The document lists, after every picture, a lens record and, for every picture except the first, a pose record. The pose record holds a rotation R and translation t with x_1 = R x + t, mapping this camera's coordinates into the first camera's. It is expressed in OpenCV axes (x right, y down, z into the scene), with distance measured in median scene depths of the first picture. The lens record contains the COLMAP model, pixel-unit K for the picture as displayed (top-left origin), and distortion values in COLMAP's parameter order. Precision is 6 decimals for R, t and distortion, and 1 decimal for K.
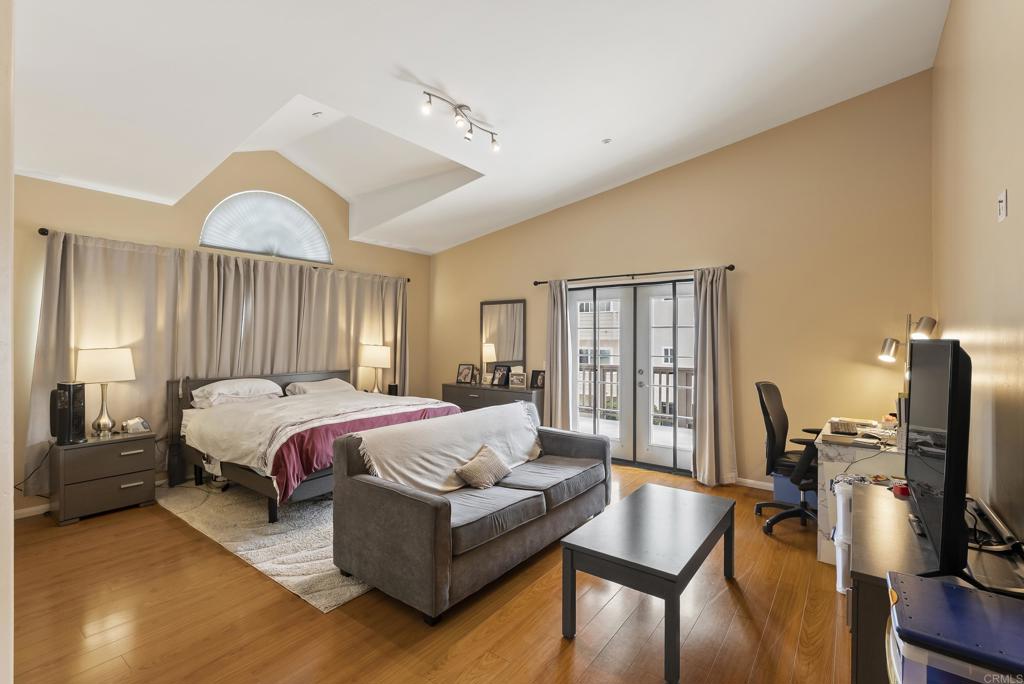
lens RADIAL K [[472.1, 0, 510.2], [0, 472.1, 337.0], [0, 0, 1]] dist [-0.004481, 0.003156]
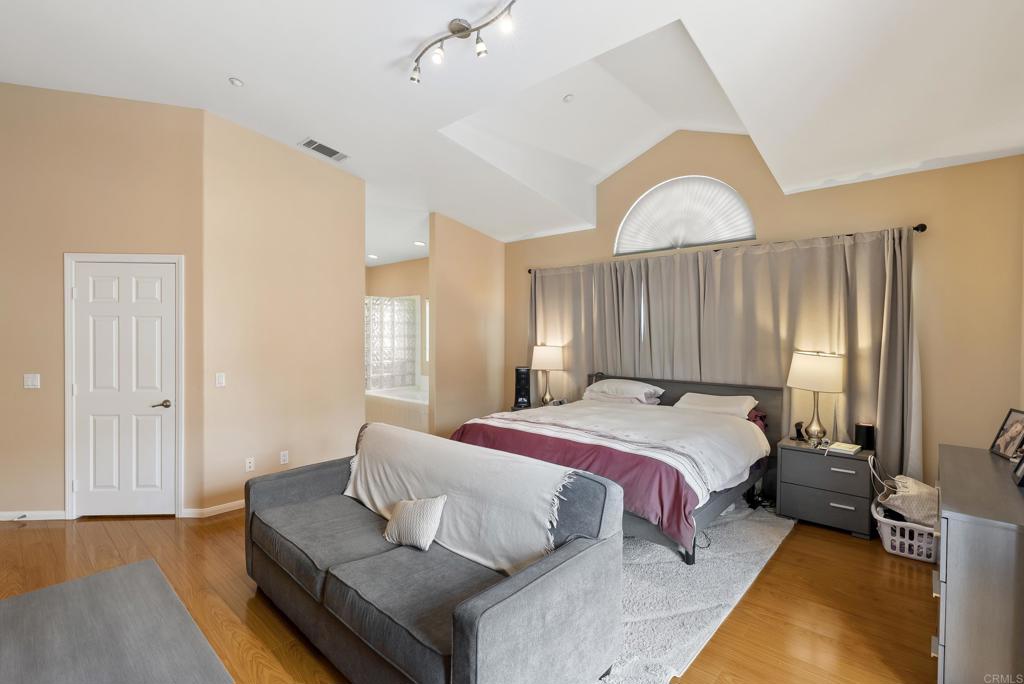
lens RADIAL K [[472.1, 0, 514.5], [0, 472.1, 337.0], [0, 0, 1]] dist [-0.004481, 0.003156]
pose [[-0.098345, 0.002124, -0.995150, 0.563119], [-0.002516, 0.999994, 0.002383, -0.005868], [0.995149, 0.002738, -0.098340, 1.045745]]
